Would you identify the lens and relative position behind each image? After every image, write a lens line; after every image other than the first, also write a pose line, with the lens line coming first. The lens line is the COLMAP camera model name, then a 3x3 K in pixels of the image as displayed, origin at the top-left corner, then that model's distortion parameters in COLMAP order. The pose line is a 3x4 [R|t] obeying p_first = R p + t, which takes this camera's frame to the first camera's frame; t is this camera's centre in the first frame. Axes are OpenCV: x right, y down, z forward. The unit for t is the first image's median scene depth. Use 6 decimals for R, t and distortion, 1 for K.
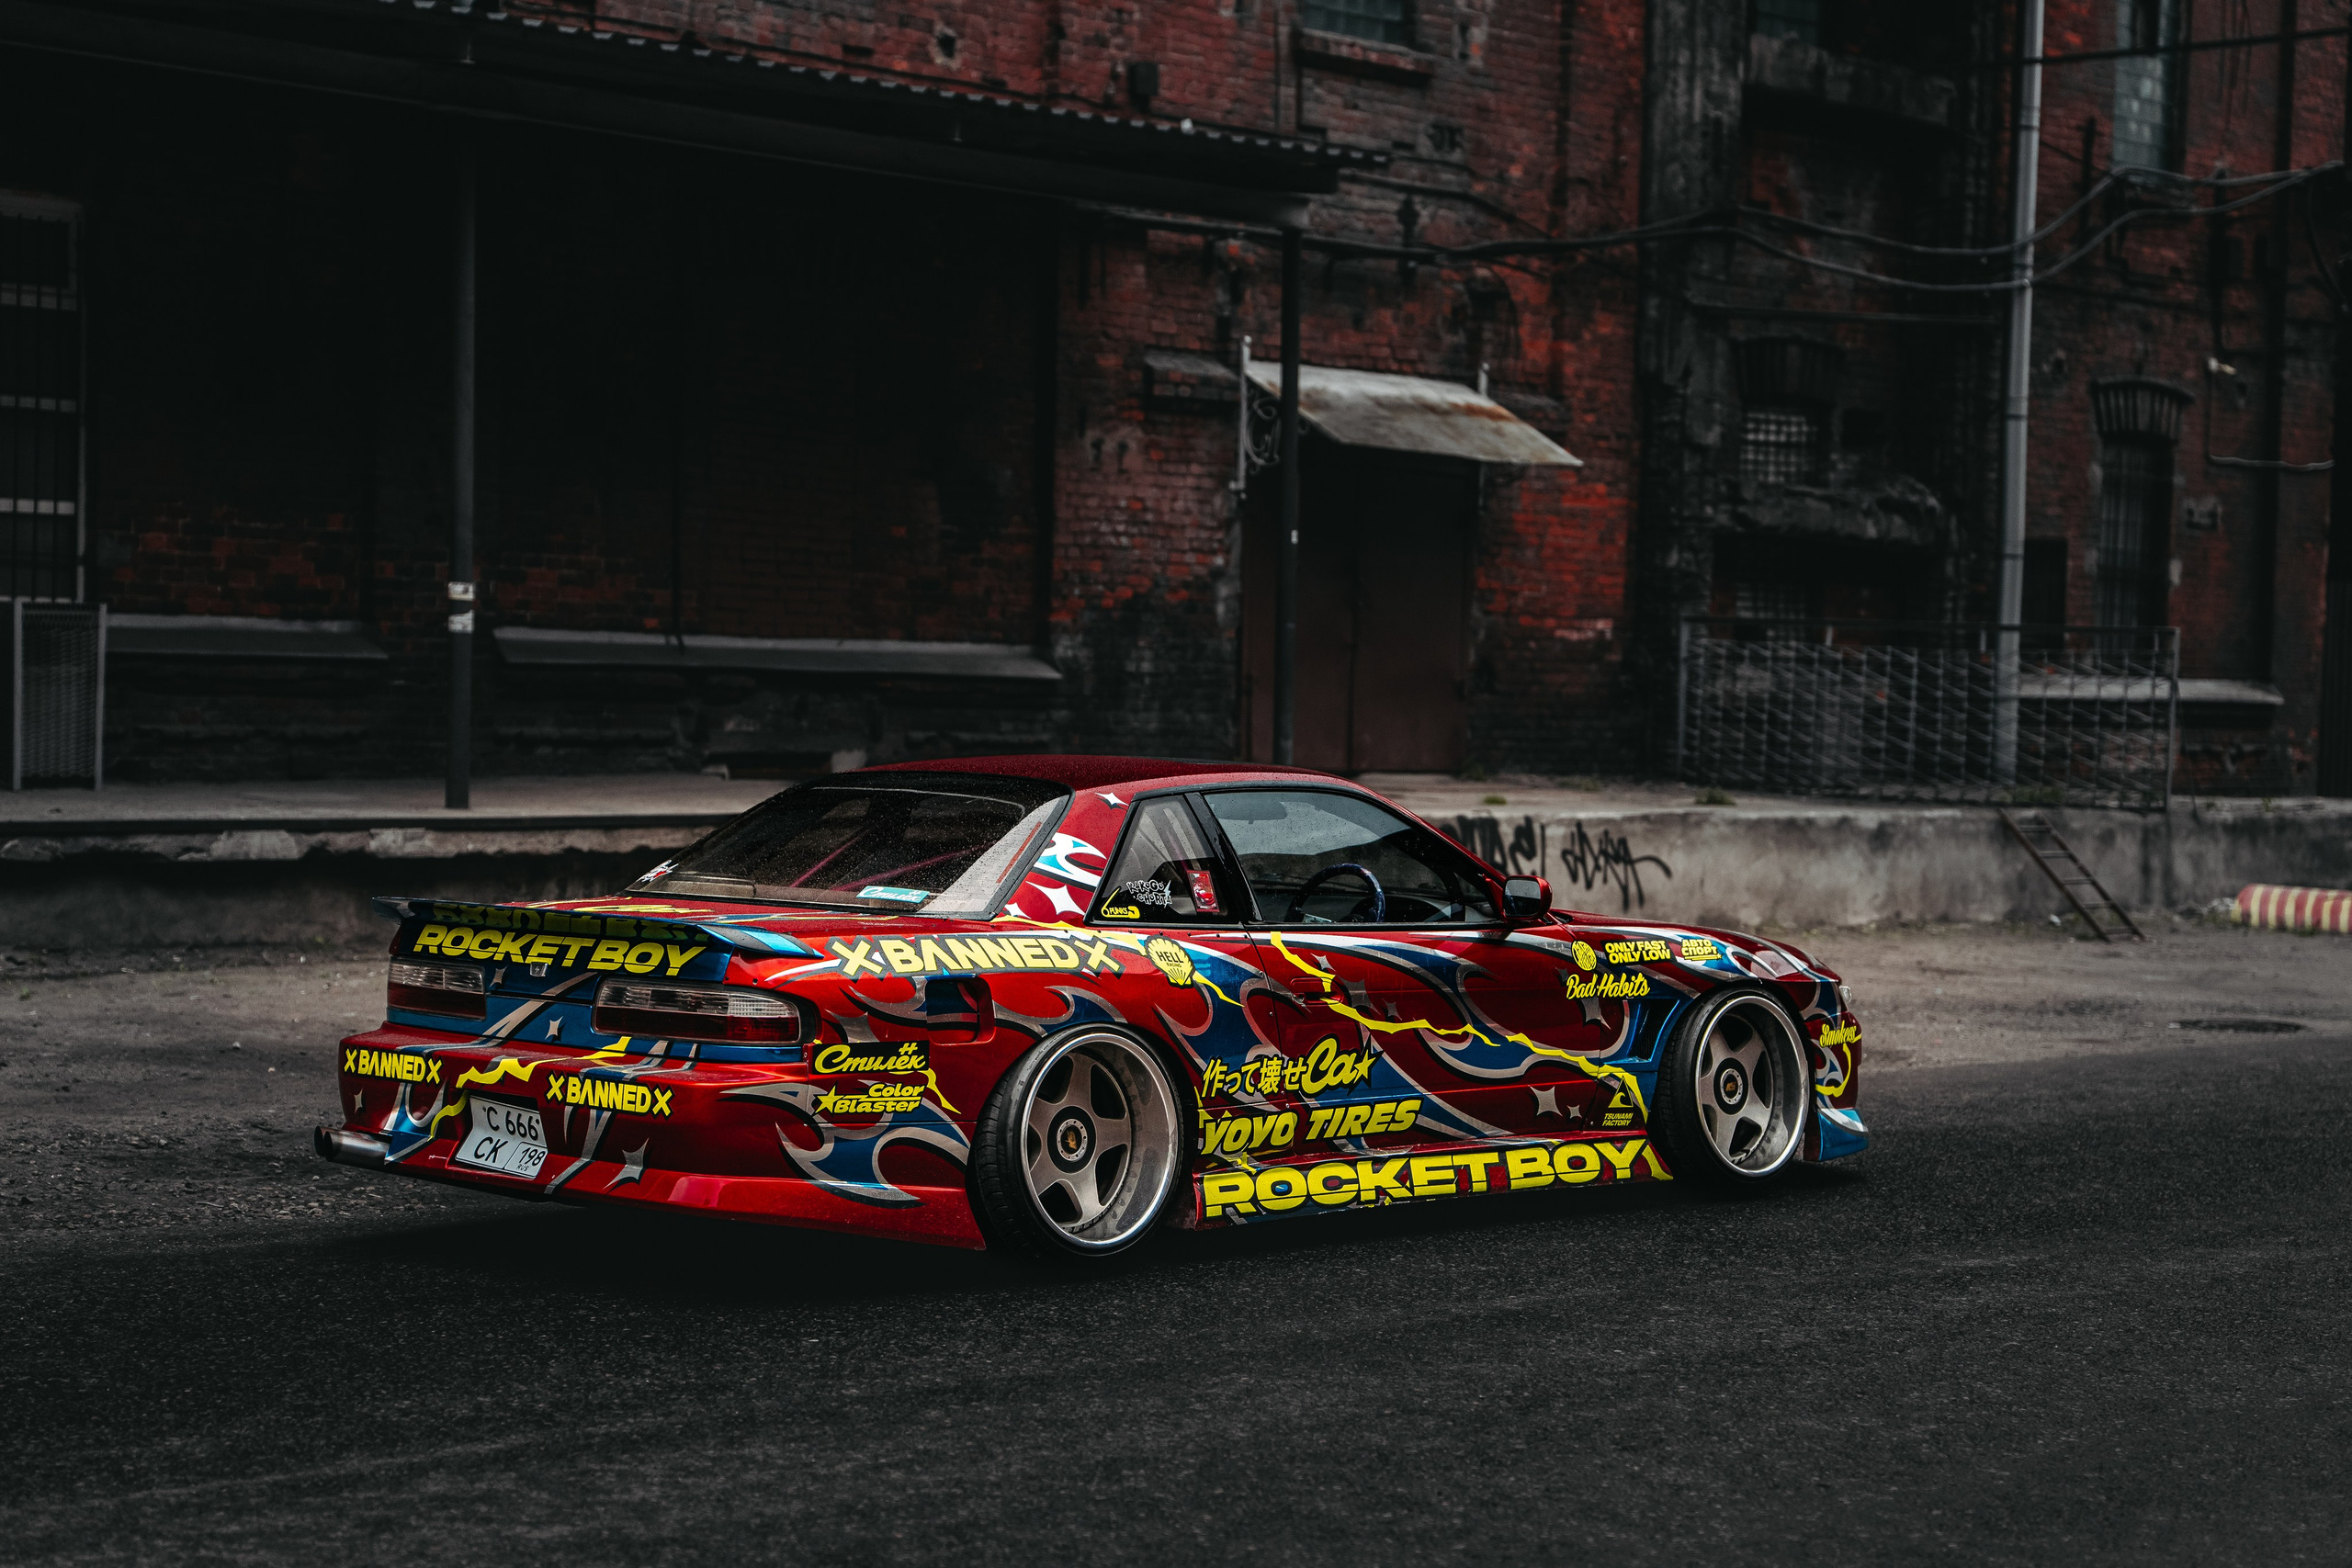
lens RADIAL K [[3797.1, 0, 1161.0], [0, 3797.1, 782.8], [0, 0, 1]] dist [0.430612, -1.631758]
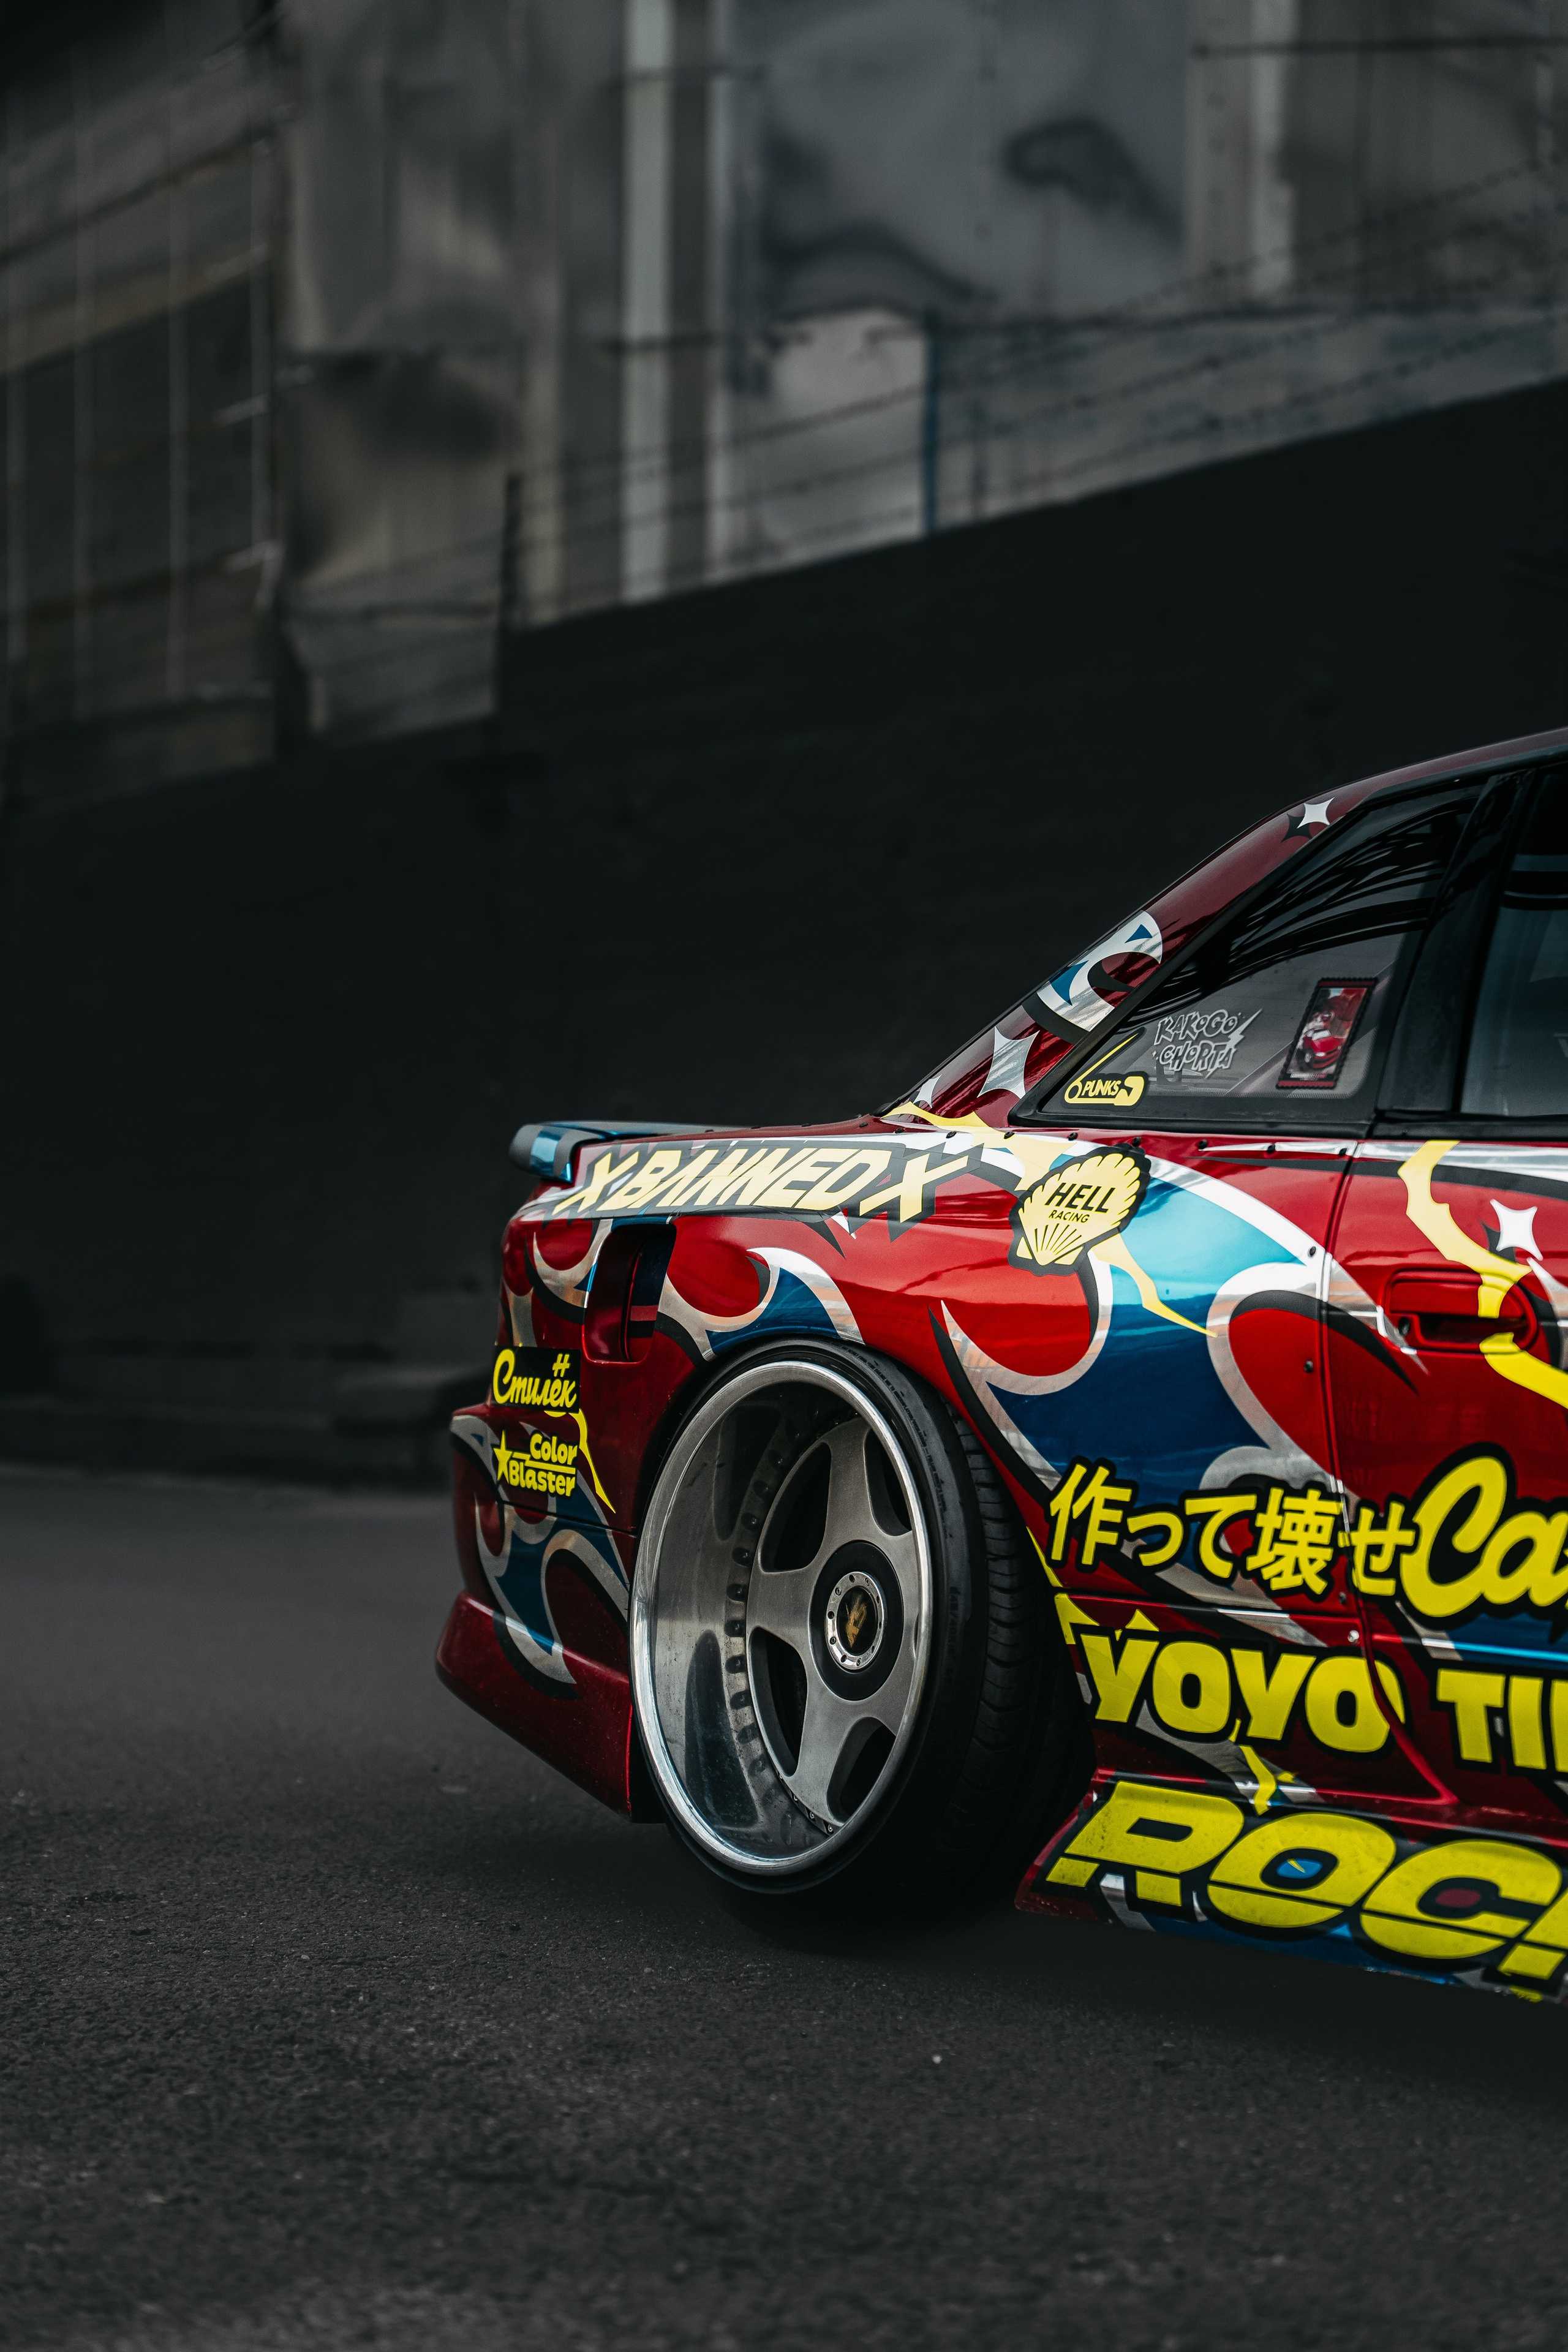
lens RADIAL K [[4445.7, 0, 787.9], [0, 4445.7, 1191.3], [0, 0, 1]] dist [0.689017, -4.139605]
pose [[-0.146348, -0.046489, -0.988140, 0.444618], [-0.039918, 0.998359, -0.041057, 0.063211], [0.988427, 0.033436, -0.147963, 1.006754]]
